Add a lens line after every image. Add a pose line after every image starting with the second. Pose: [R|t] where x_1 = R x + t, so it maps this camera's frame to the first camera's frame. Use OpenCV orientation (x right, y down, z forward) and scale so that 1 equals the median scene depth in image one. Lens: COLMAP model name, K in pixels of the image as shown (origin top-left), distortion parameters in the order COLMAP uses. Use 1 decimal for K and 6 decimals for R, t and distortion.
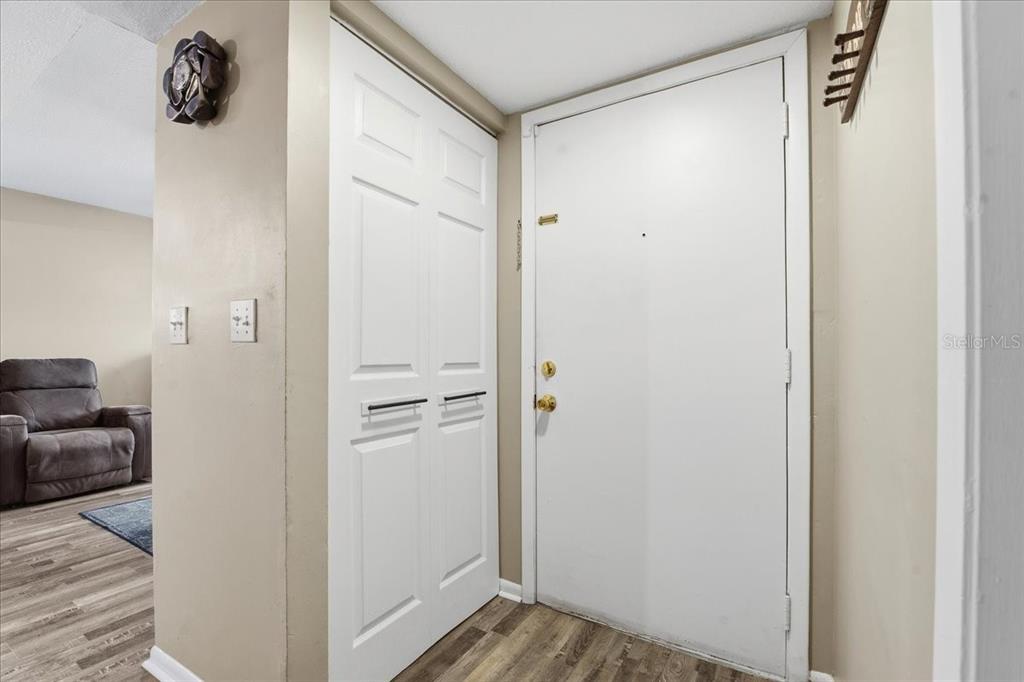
lens RADIAL K [[454.7, 0, 512.1], [0, 454.7, 347.3], [0, 0, 1]] dist [-0.017576, 0.000252]
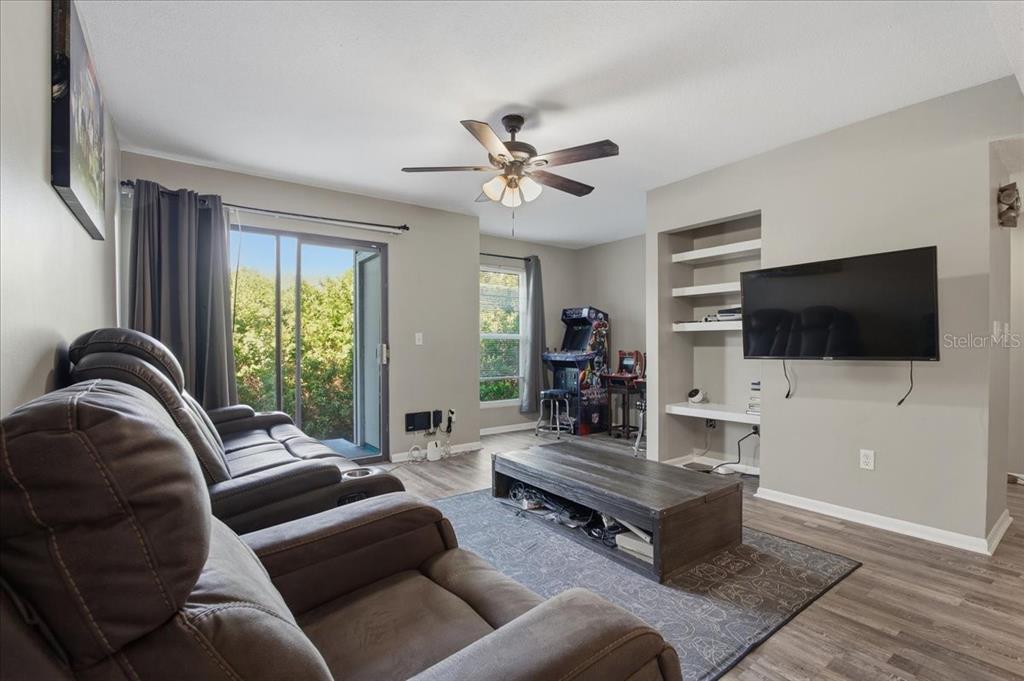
lens RADIAL K [[457.9, 0, 514.3], [0, 457.9, 346.9], [0, 0, 1]] dist [-0.018605, -0.000622]
pose [[0.383147, -0.005632, 0.923670, -1.273627], [-0.005661, 0.999948, 0.008446, 0.007045], [-0.923670, -0.008465, 0.383095, 0.864676]]
